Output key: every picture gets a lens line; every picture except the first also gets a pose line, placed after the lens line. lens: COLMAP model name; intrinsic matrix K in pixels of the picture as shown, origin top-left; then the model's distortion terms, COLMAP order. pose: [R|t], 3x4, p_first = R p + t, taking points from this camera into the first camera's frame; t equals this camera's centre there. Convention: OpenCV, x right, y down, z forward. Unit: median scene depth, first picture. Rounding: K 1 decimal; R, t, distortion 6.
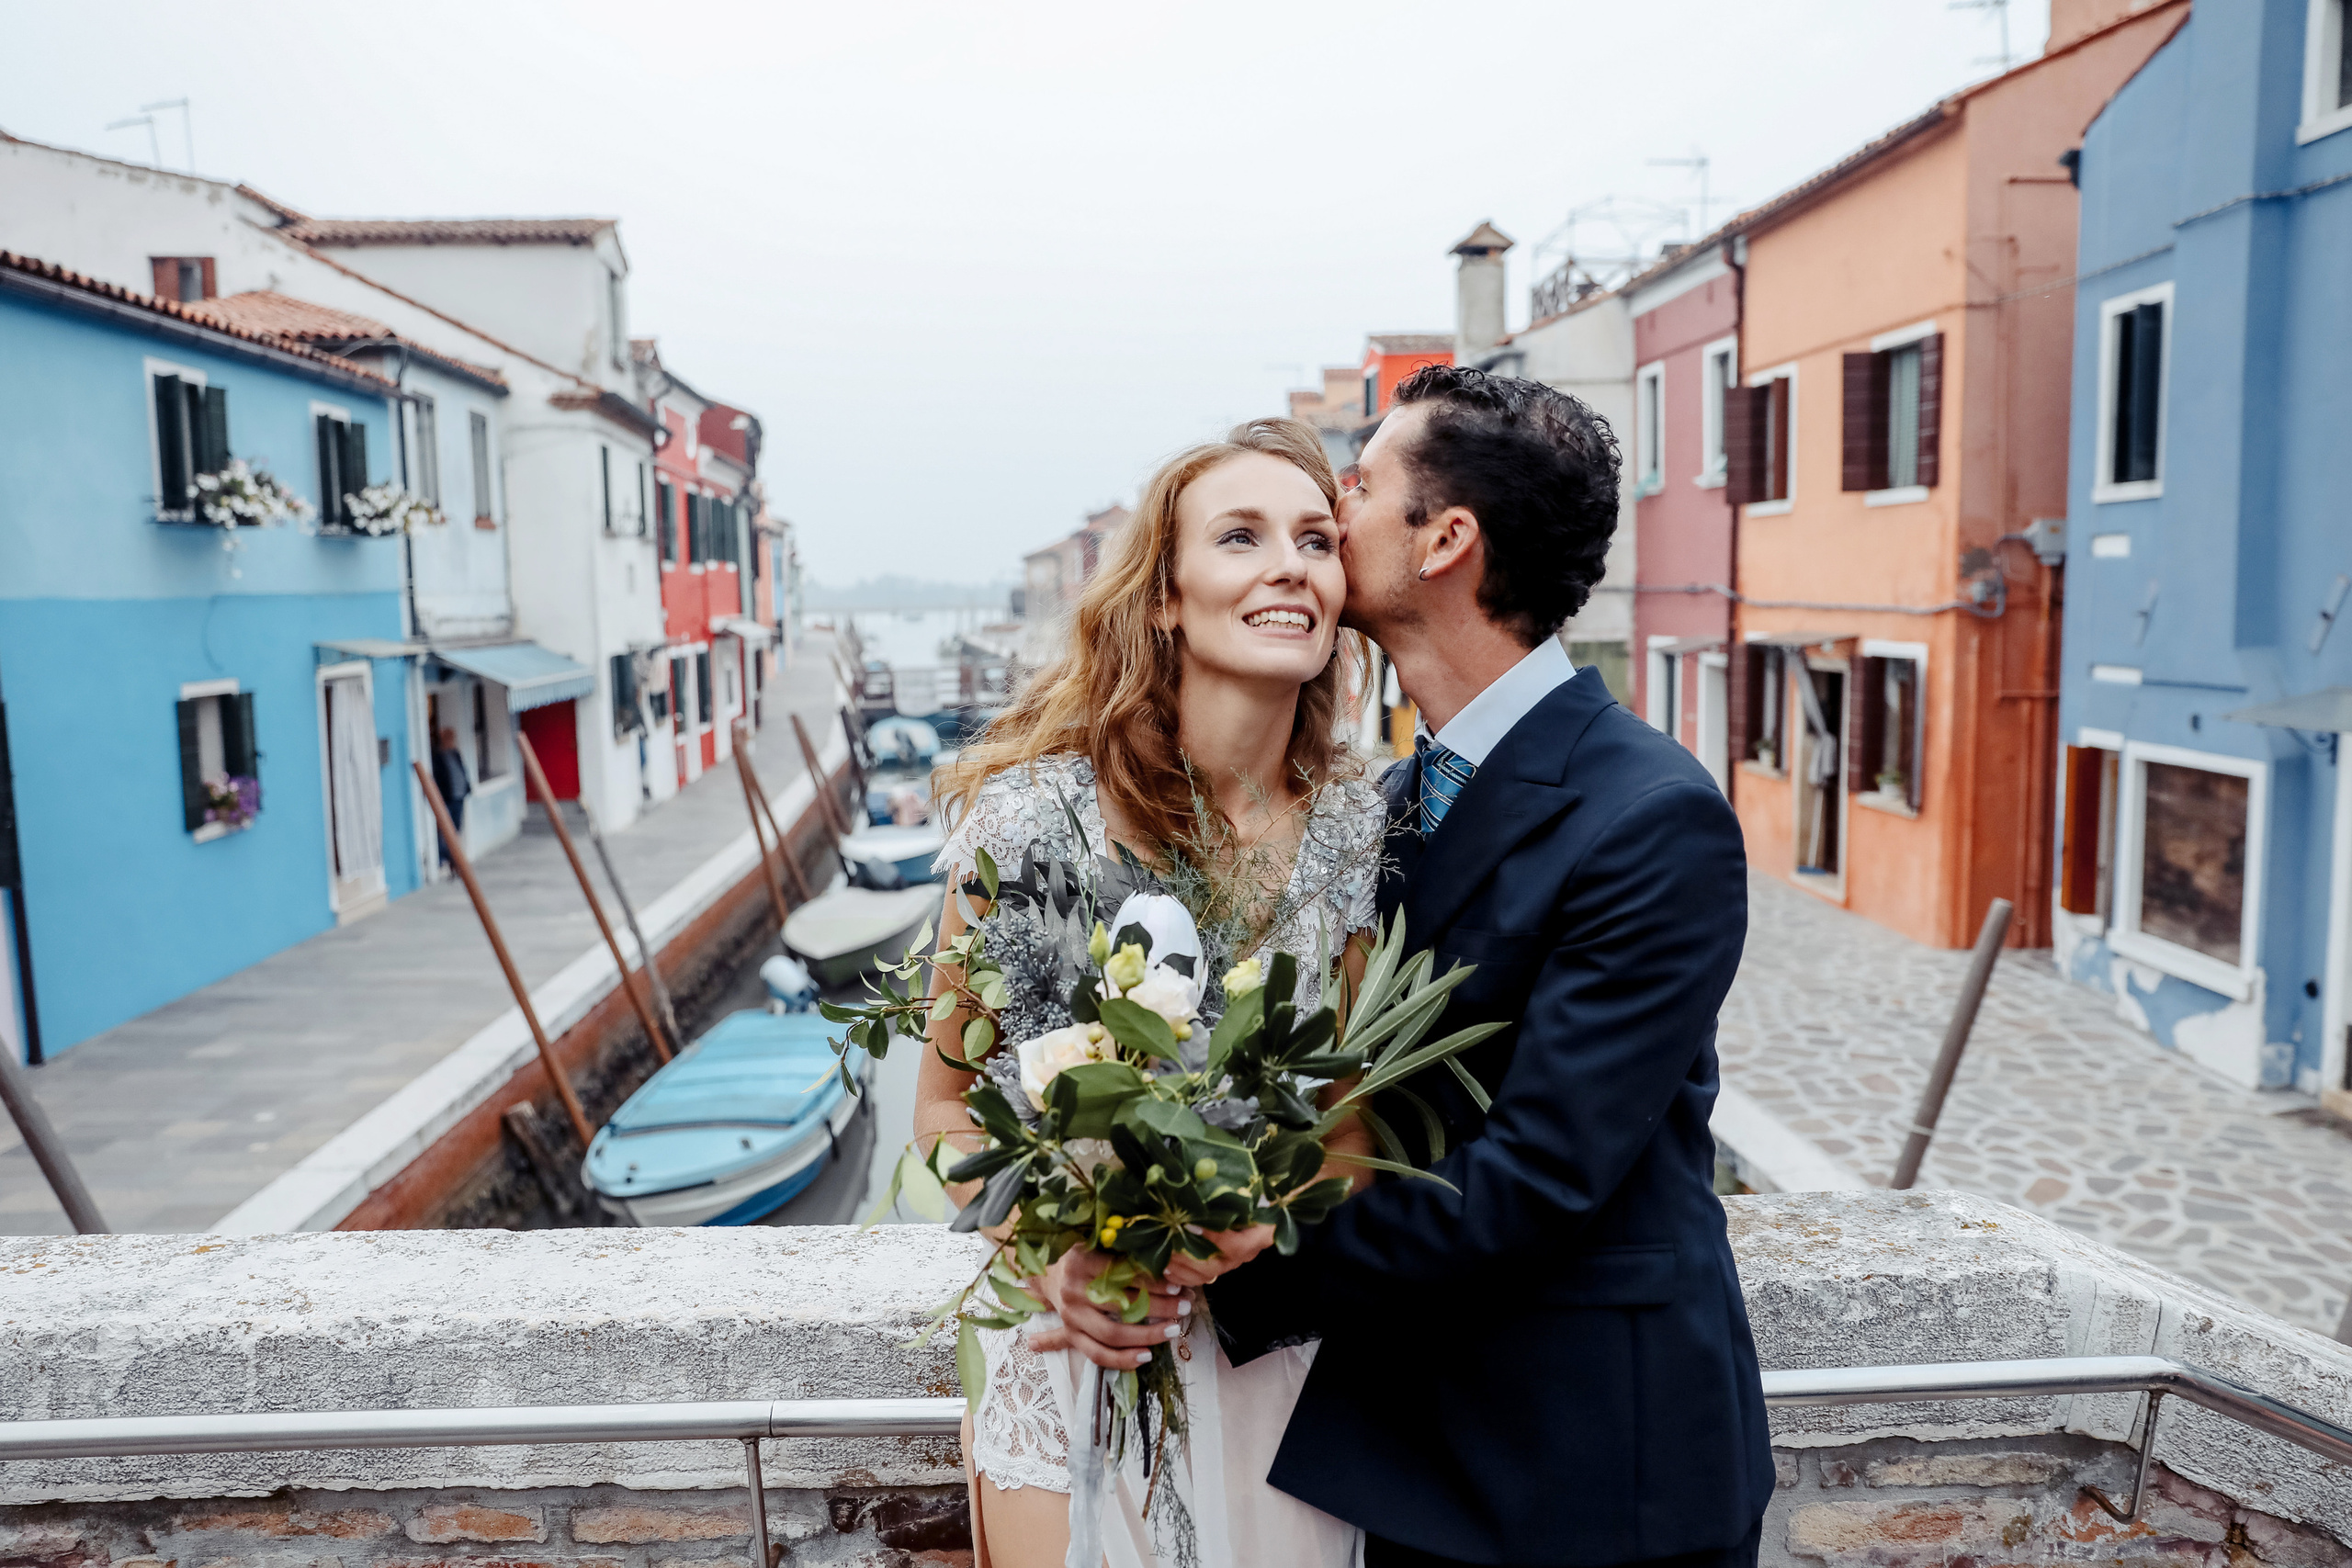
lens RADIAL K [[1783.5, 0, 1176.0], [0, 1783.5, 784.0], [0, 0, 1]] dist [-0.121986, 0.127367]
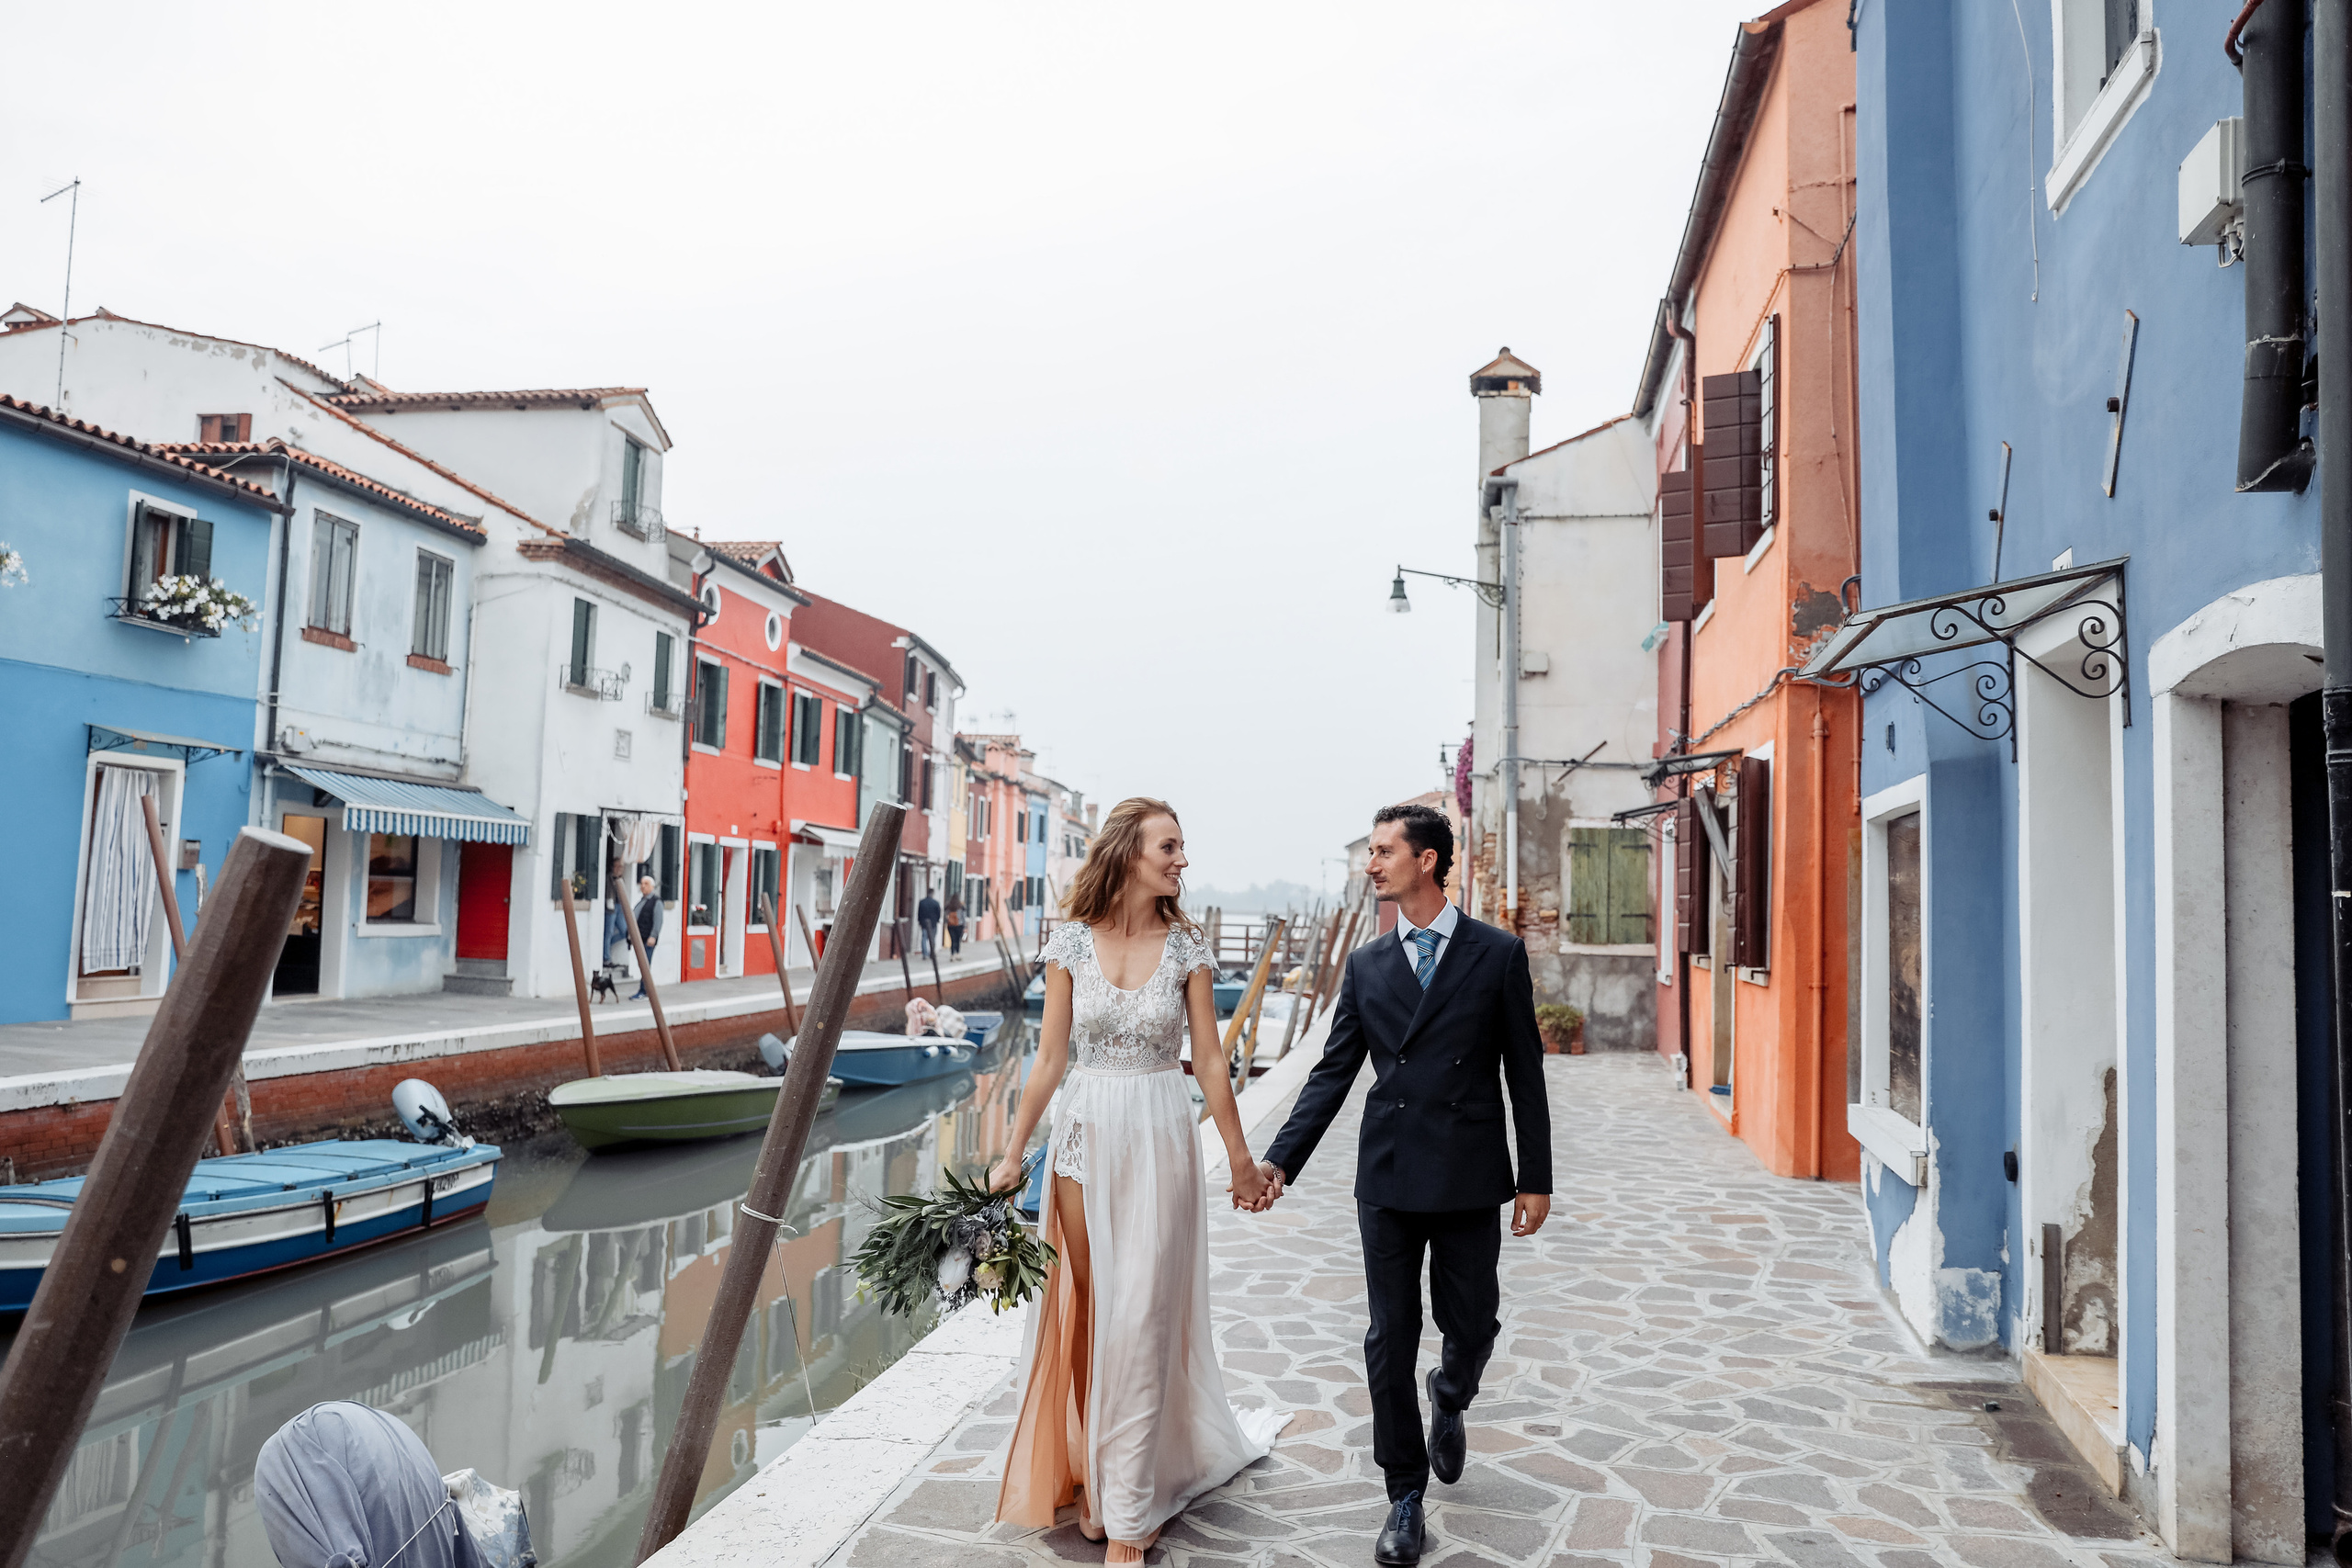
lens RADIAL K [[1783.5, 0, 1176.0], [0, 1783.5, 784.0], [0, 0, 1]] dist [-0.121986, 0.127367]
pose [[0.962292, 0.026964, -0.270678, 0.274659], [-0.077399, 0.981085, -0.177431, 0.059375], [0.260774, 0.191690, 0.946177, 0.185115]]
